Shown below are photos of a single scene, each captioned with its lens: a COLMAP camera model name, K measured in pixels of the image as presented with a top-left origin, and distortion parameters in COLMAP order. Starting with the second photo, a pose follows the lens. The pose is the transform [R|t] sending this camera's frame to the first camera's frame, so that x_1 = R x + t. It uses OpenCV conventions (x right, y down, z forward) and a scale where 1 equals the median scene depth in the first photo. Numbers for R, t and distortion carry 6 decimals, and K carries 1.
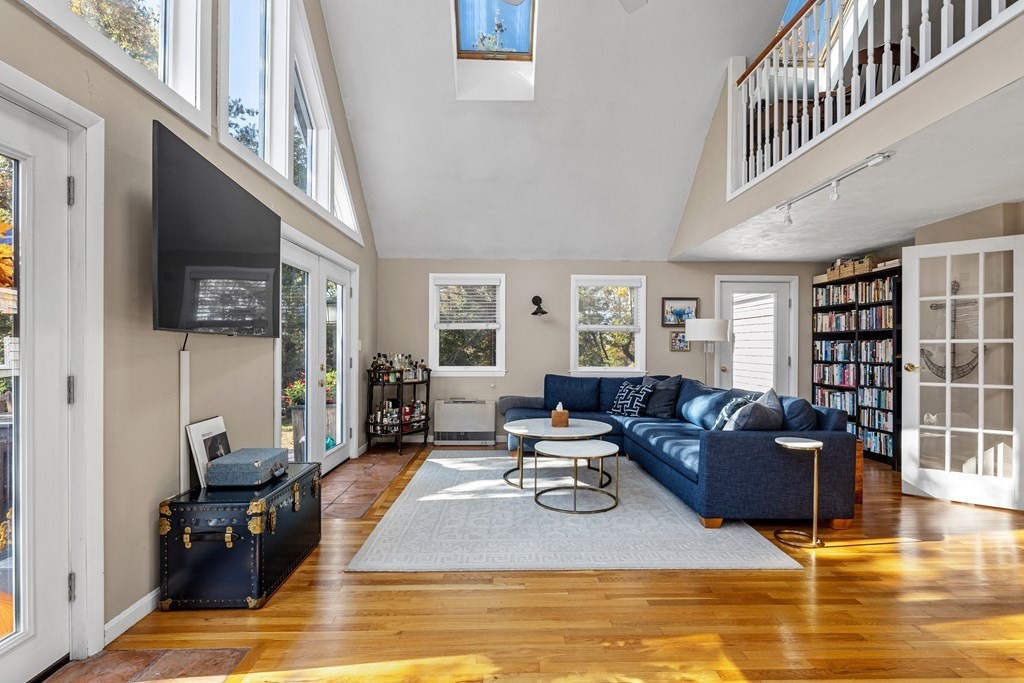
lens RADIAL K [[497.2, 0, 508.3], [0, 497.2, 343.9], [0, 0, 1]] dist [-0.000714, 0.000169]
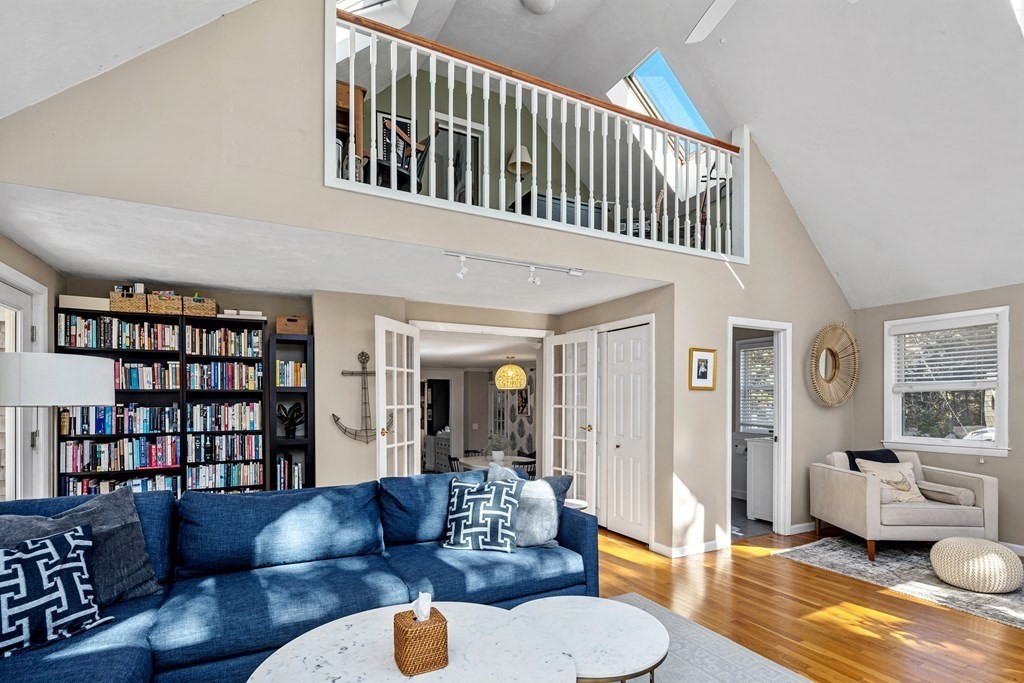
lens RADIAL K [[497.2, 0, 524.8], [0, 497.2, 402.5], [0, 0, 1]] dist [-0.000714, 0.000169]
pose [[-0.439750, -0.002947, 0.898116, -0.187995], [-0.004932, 0.999987, 0.000867, -0.011631], [-0.898107, -0.004048, -0.439759, 0.873729]]
